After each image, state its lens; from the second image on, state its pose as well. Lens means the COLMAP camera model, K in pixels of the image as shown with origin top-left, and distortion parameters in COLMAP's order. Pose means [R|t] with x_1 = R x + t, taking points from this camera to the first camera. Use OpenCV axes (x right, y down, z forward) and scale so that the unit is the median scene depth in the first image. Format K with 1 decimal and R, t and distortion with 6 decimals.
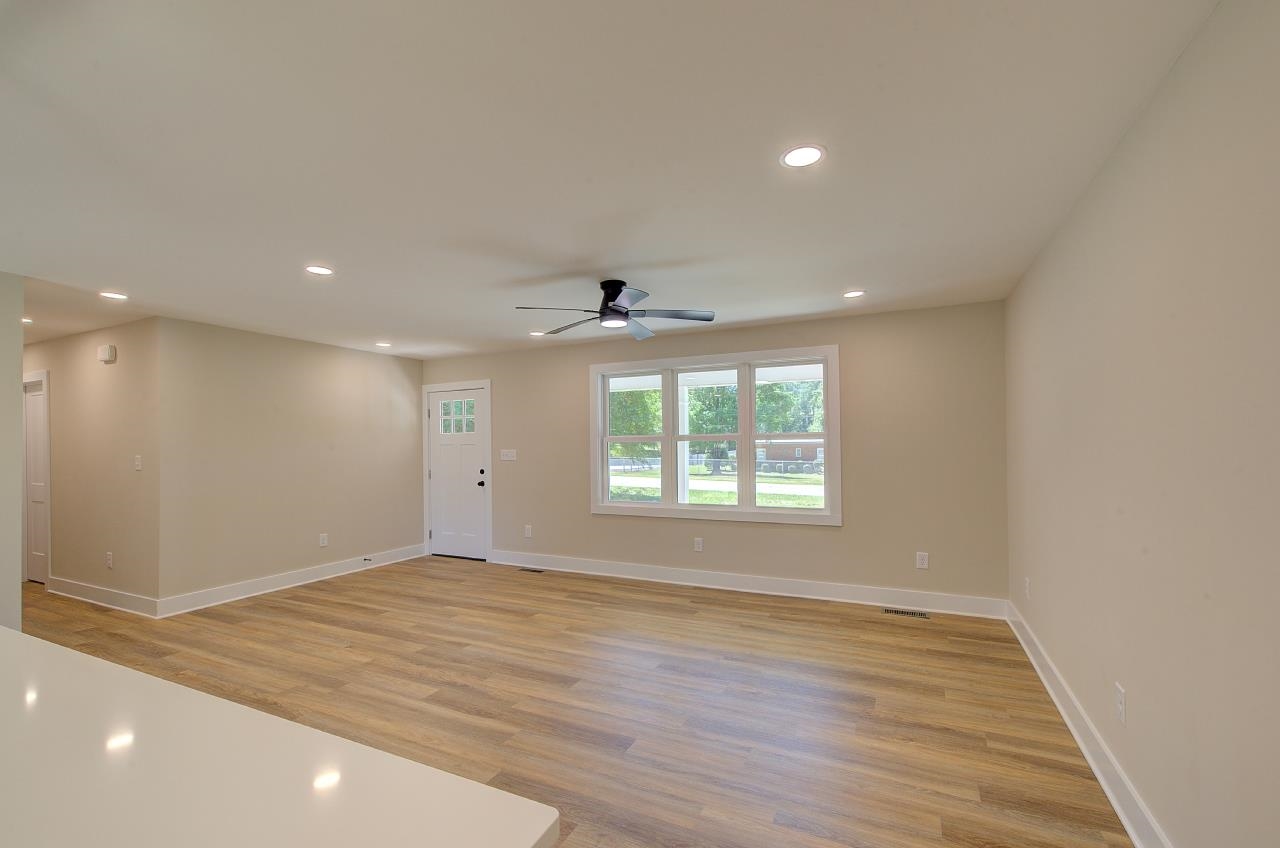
lens RADIAL K [[545.2, 0, 646.3], [0, 545.2, 440.8], [0, 0, 1]] dist [-0.001397, 0.000967]
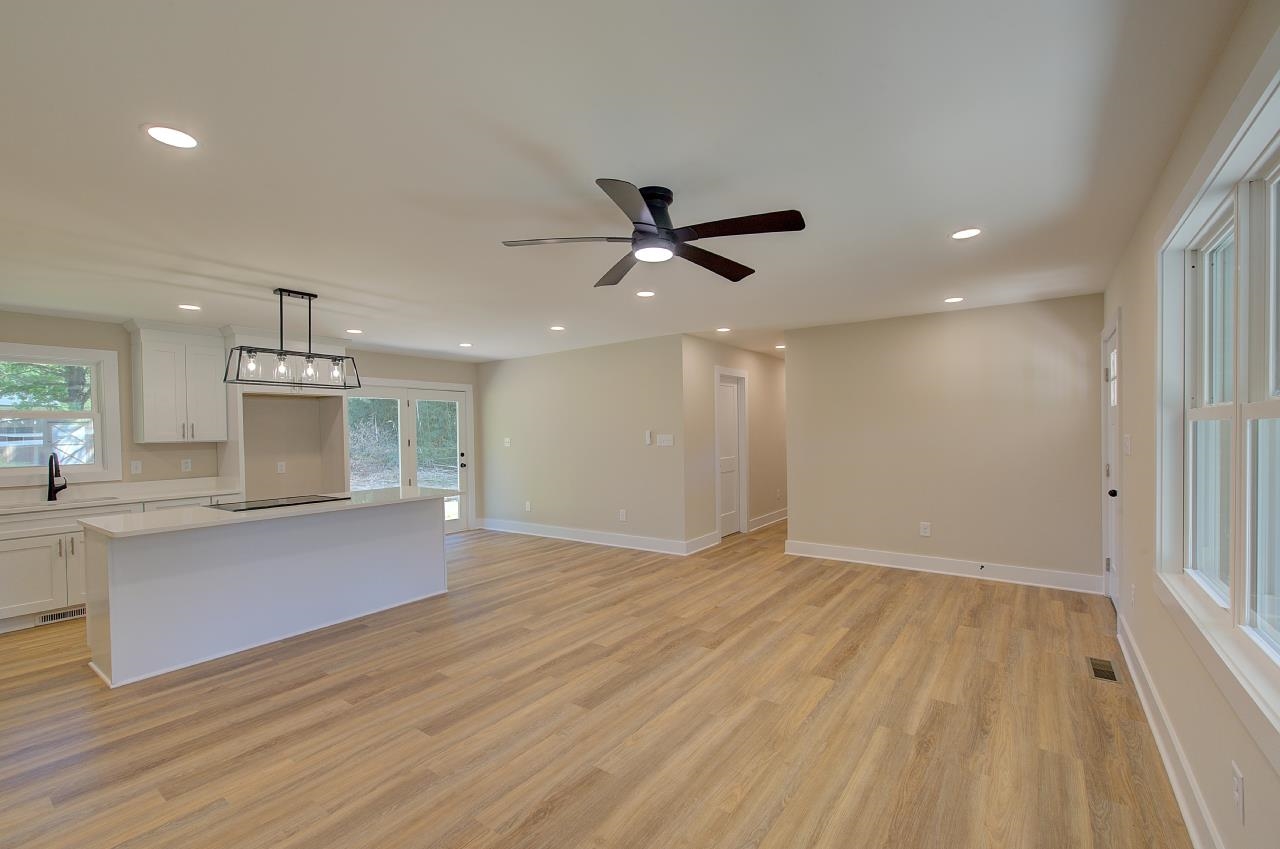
lens RADIAL K [[545.2, 0, 649.4], [0, 545.2, 437.9], [0, 0, 1]] dist [-0.001397, 0.000967]
pose [[-0.174613, 0.027094, -0.984264, 0.540329], [0.019972, 0.999513, 0.023971, -0.004062], [0.984435, -0.015472, -0.175069, 0.977527]]
